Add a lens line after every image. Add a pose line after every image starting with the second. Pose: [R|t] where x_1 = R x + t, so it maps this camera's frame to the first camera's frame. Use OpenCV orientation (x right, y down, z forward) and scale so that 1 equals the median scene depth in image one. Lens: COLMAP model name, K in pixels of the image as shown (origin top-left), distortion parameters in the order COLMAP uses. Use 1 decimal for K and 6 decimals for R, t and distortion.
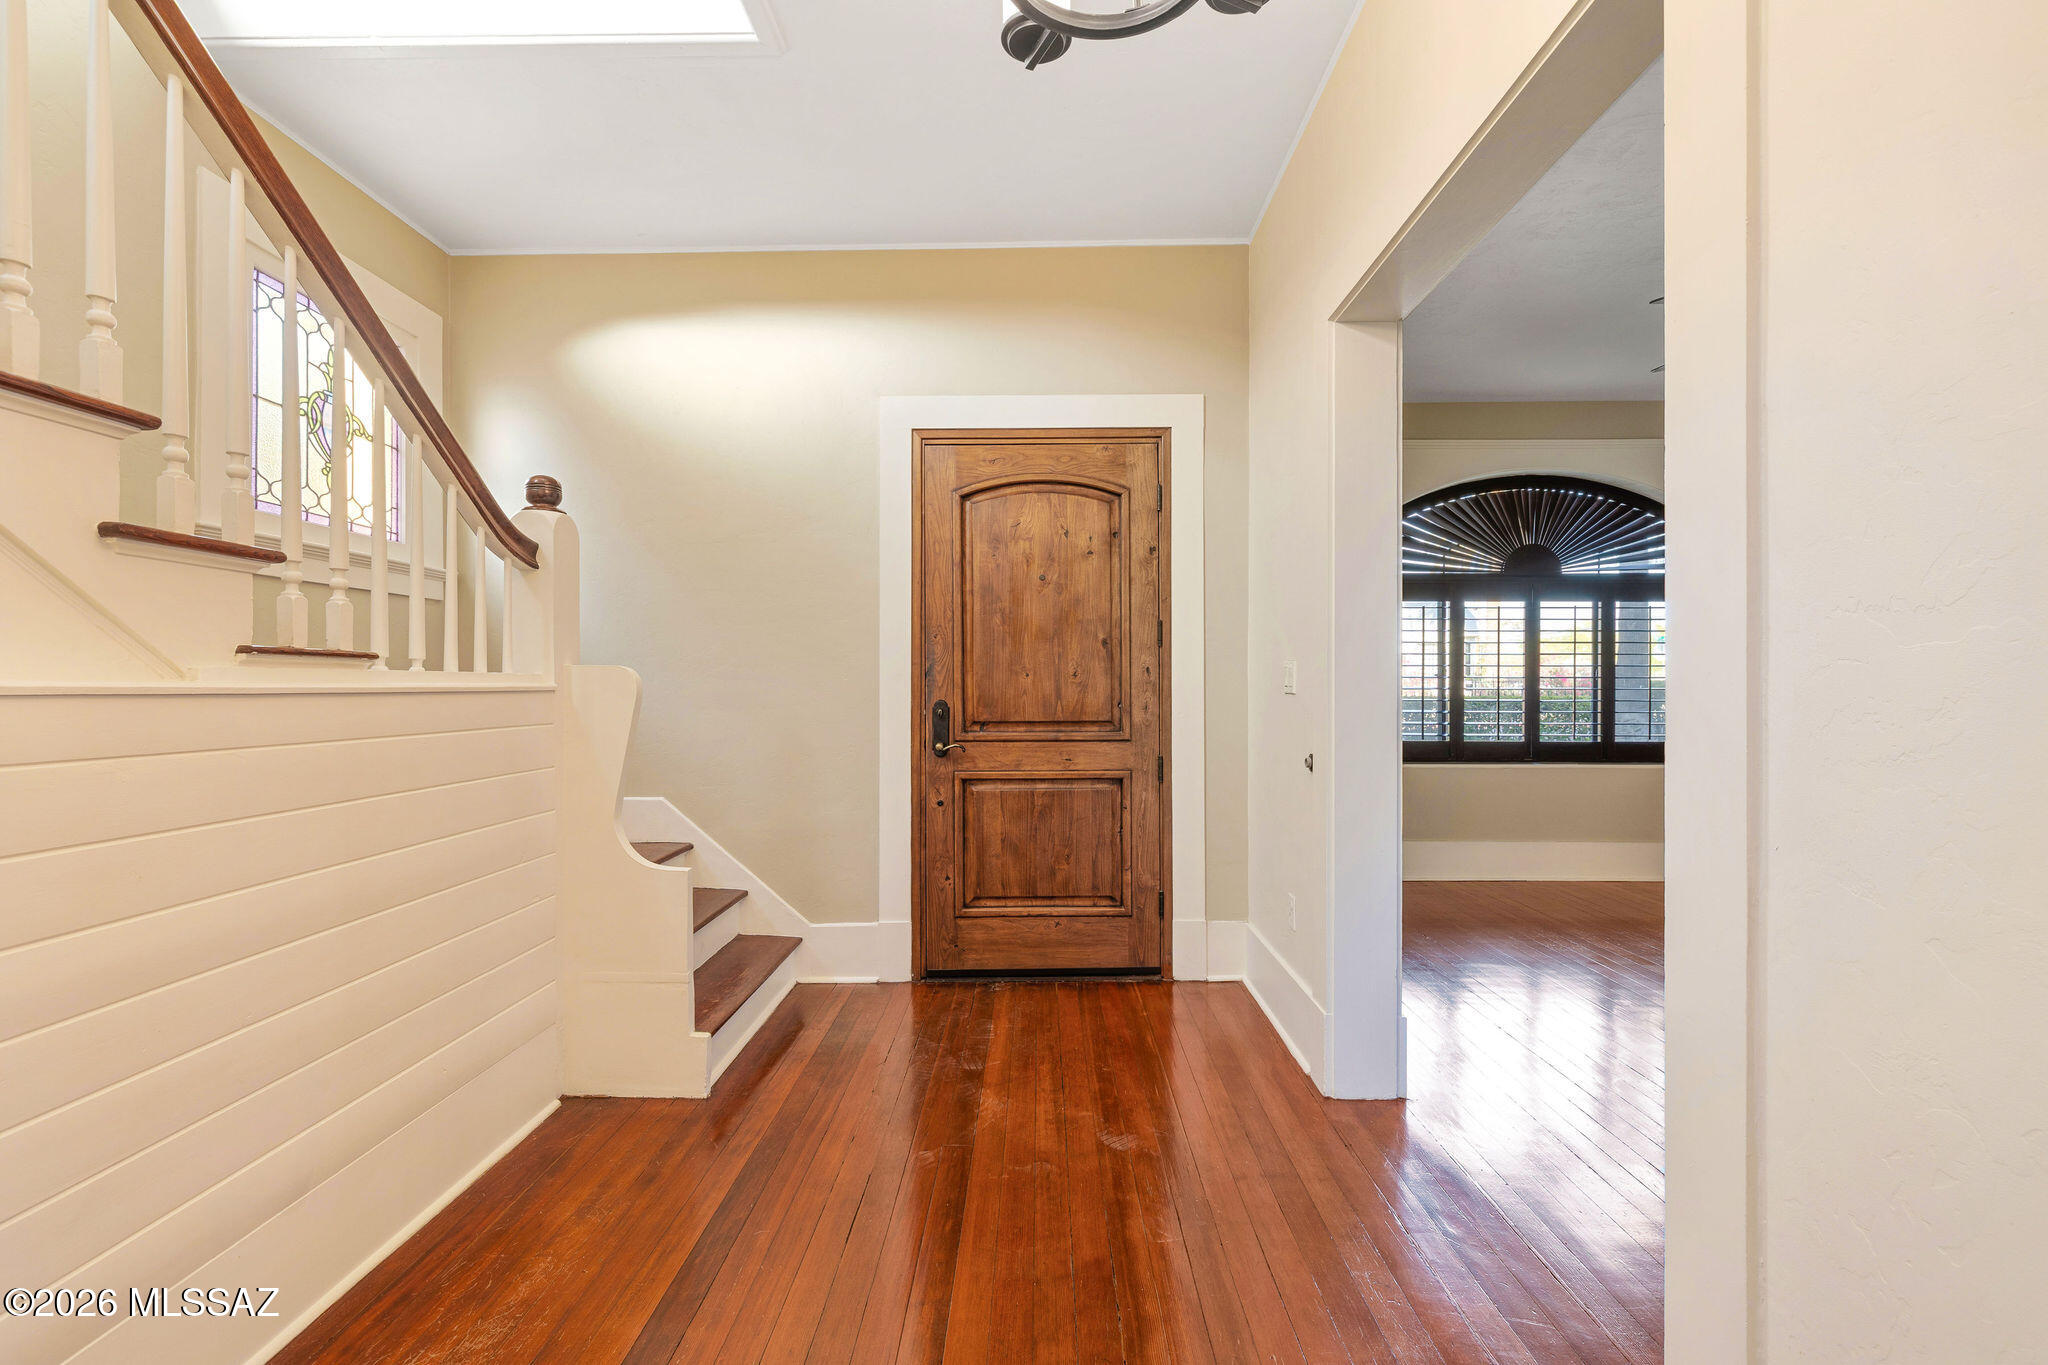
lens RADIAL K [[867.9, 0, 1032.0], [0, 867.9, 666.5], [0, 0, 1]] dist [0.000501, -0.000211]
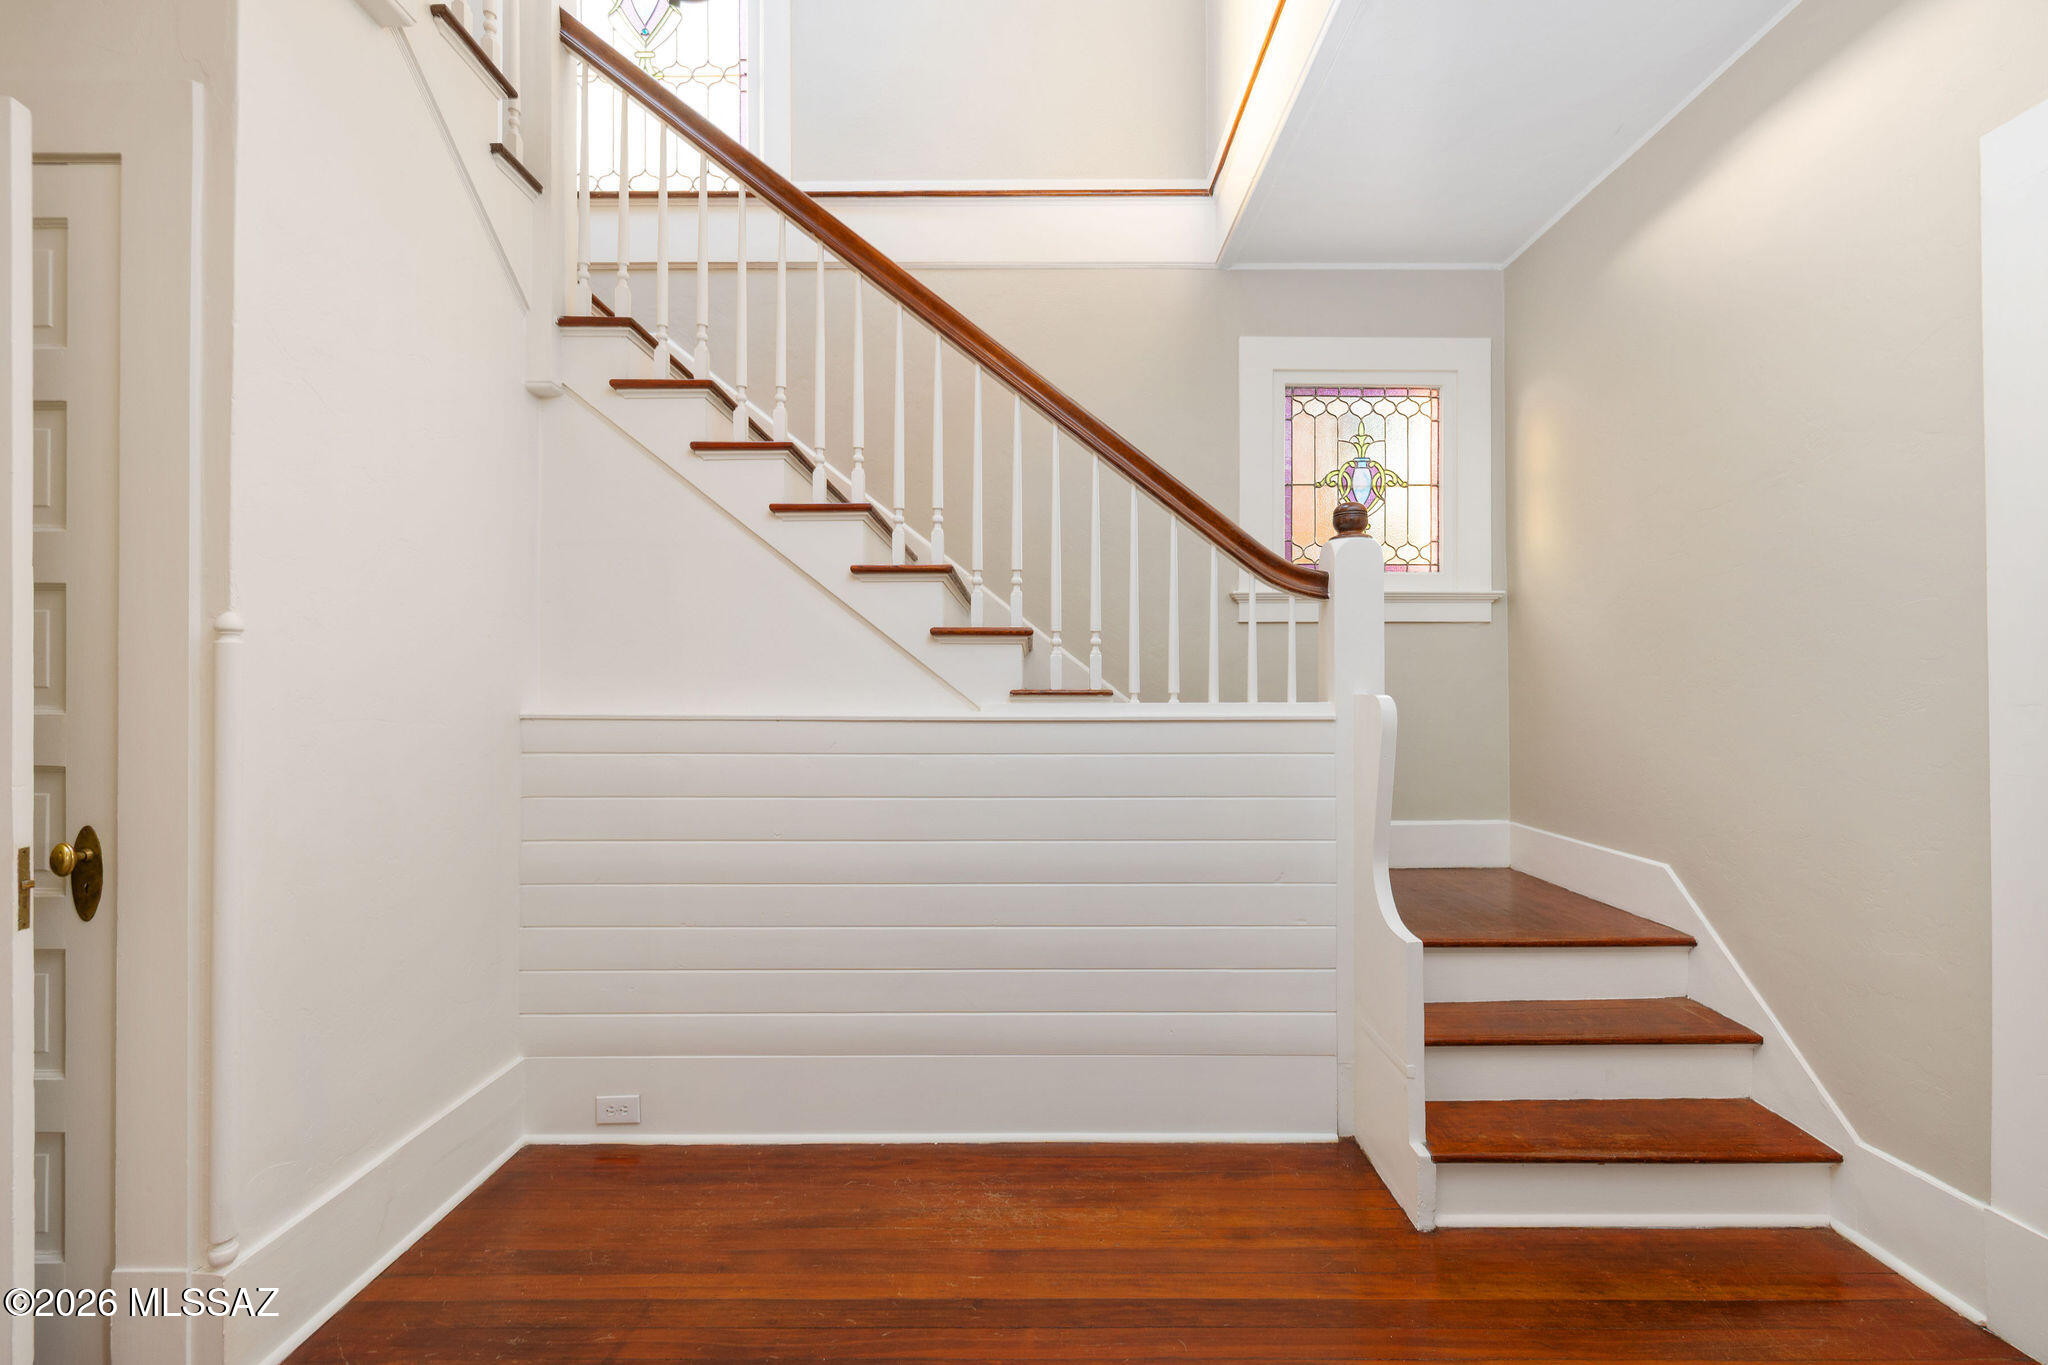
lens RADIAL K [[867.9, 0, 1032.0], [0, 867.9, 666.5], [0, 0, 1]] dist [0.000501, -0.000211]
pose [[0.019874, -0.021786, -0.999565, 0.554980], [0.023864, 0.999488, -0.021310, -0.026182], [0.999518, -0.023431, 0.020384, 0.795103]]
